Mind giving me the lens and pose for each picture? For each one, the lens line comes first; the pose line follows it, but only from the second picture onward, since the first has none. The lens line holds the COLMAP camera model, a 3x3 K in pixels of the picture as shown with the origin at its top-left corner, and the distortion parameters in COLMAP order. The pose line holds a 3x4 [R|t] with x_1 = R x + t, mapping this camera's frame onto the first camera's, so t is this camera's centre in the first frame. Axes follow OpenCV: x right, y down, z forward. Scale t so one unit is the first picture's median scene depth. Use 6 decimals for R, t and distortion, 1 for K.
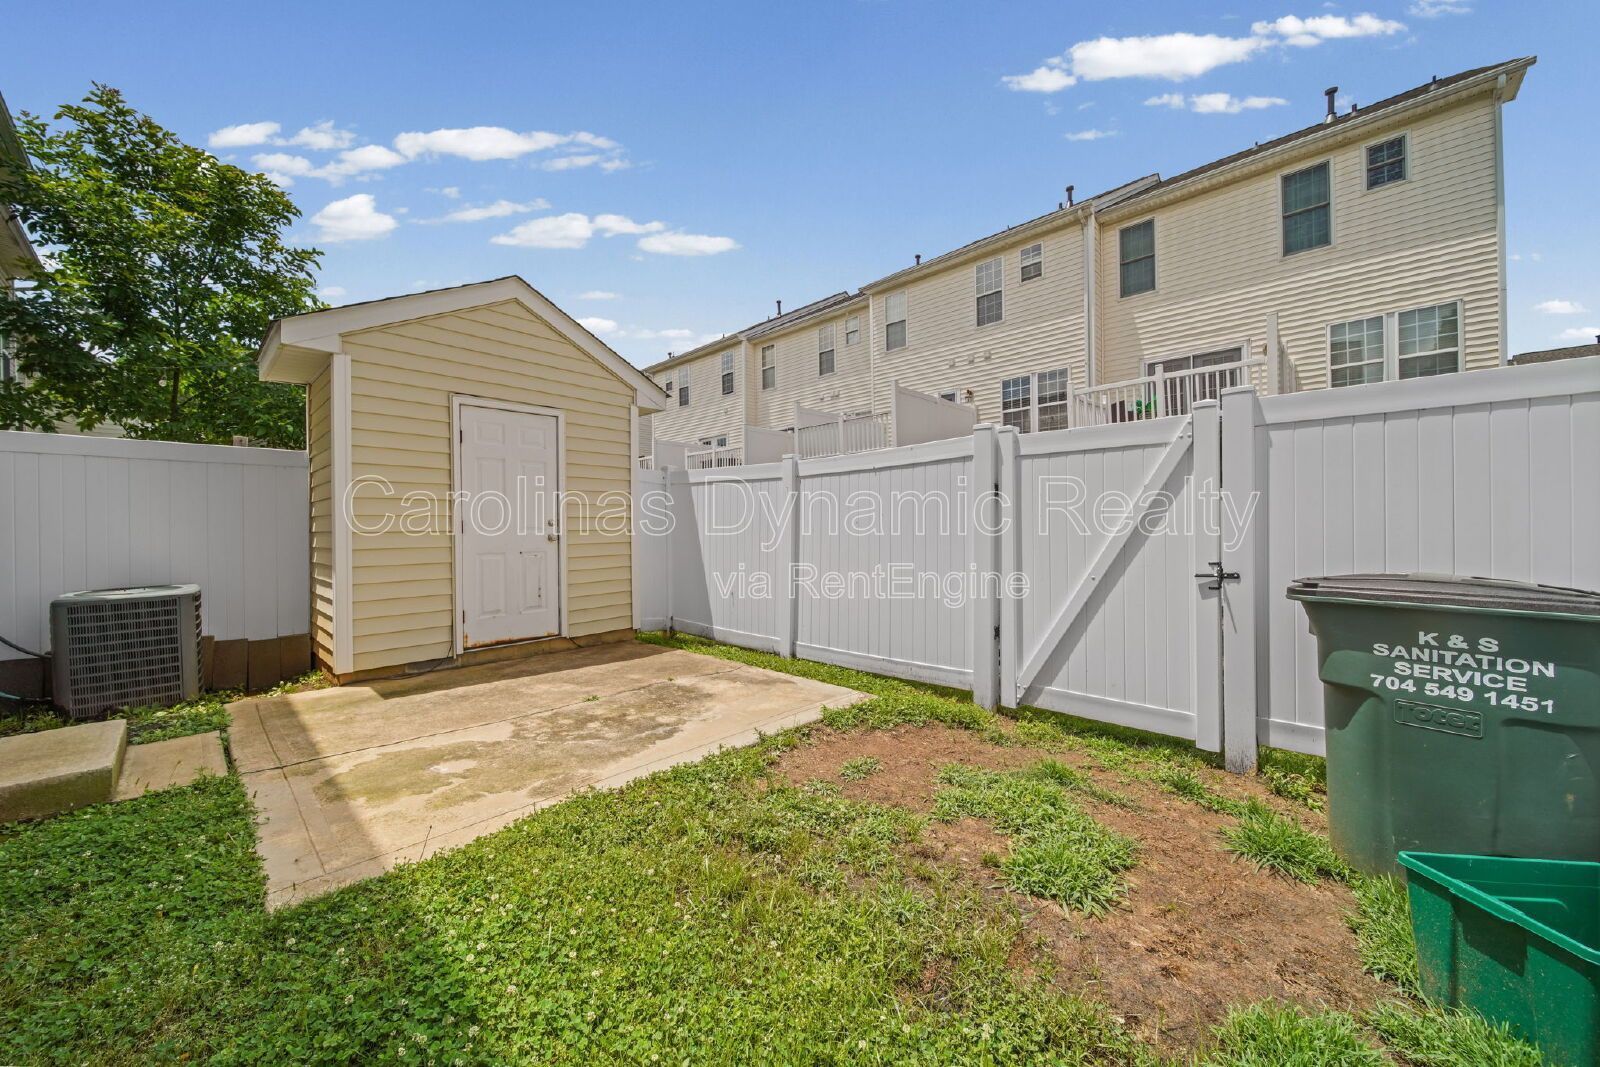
lens RADIAL K [[580.8, 0, 796.7], [0, 580.8, 529.1], [0, 0, 1]] dist [0.004495, 0.000432]
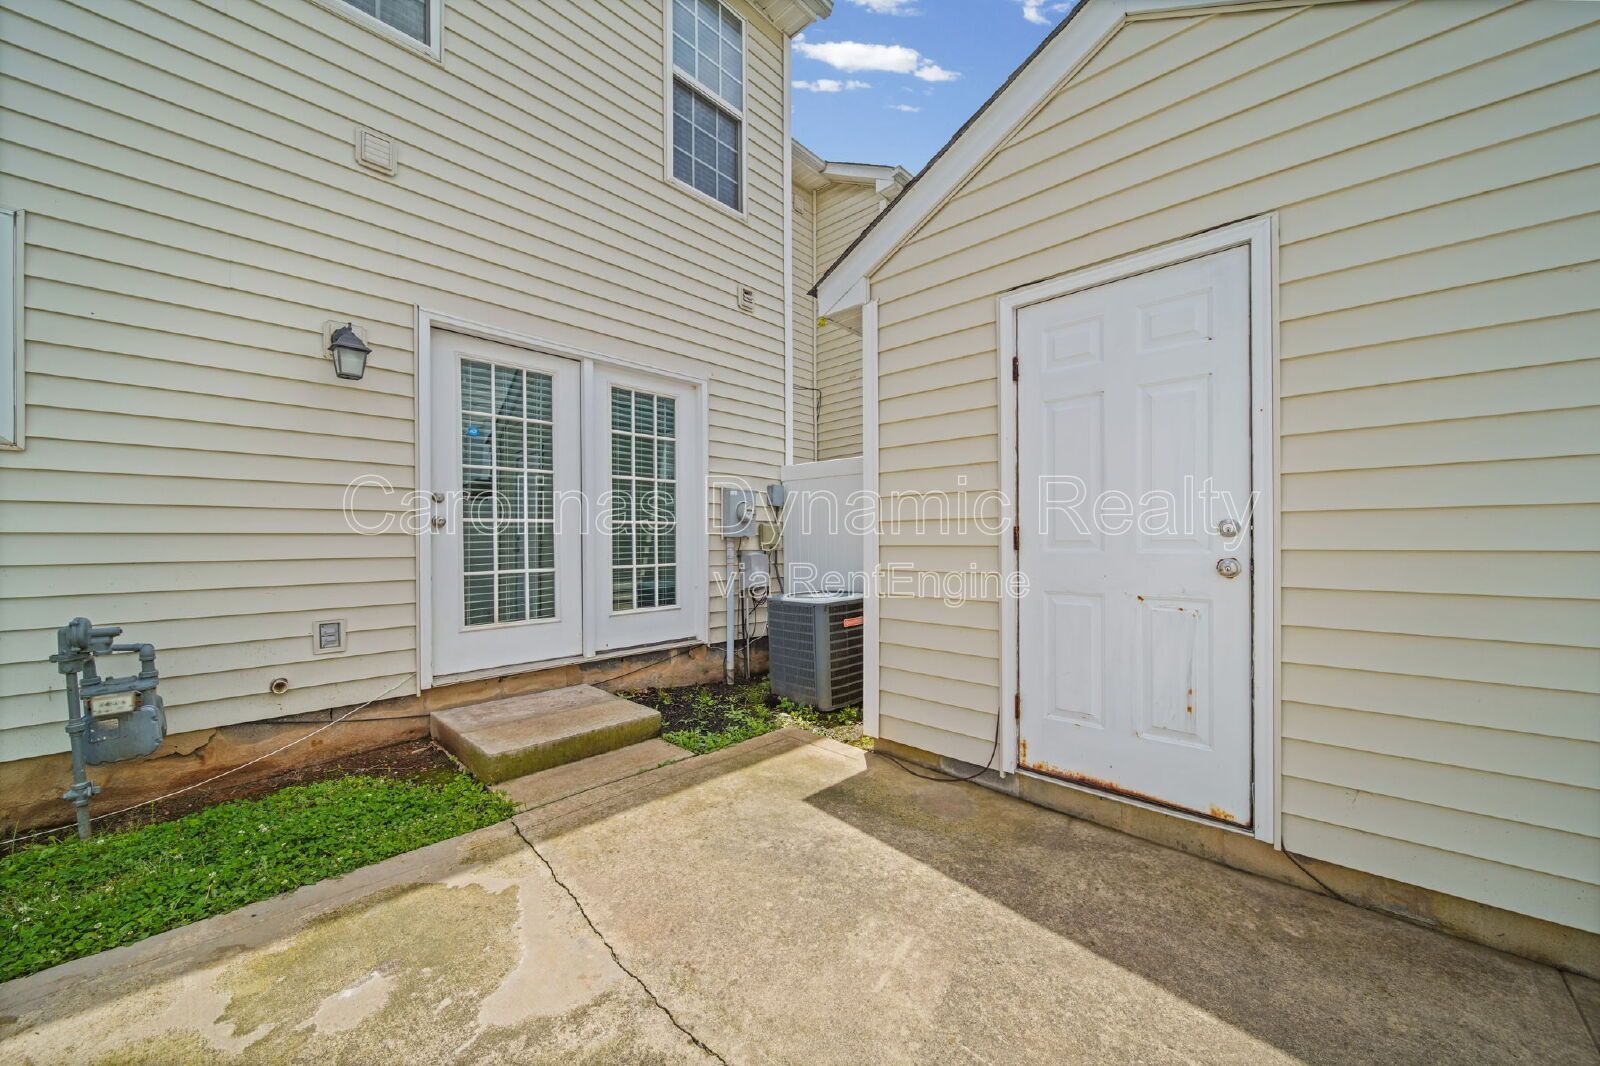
lens RADIAL K [[580.8, 0, 797.4], [0, 580.8, 534.1], [0, 0, 1]] dist [0.004495, 0.000432]
pose [[-0.013648, 0.013084, -0.999821, -0.044995], [0.001095, 0.999914, 0.013070, -0.016431], [0.999906, -0.000916, -0.013661, 0.933066]]
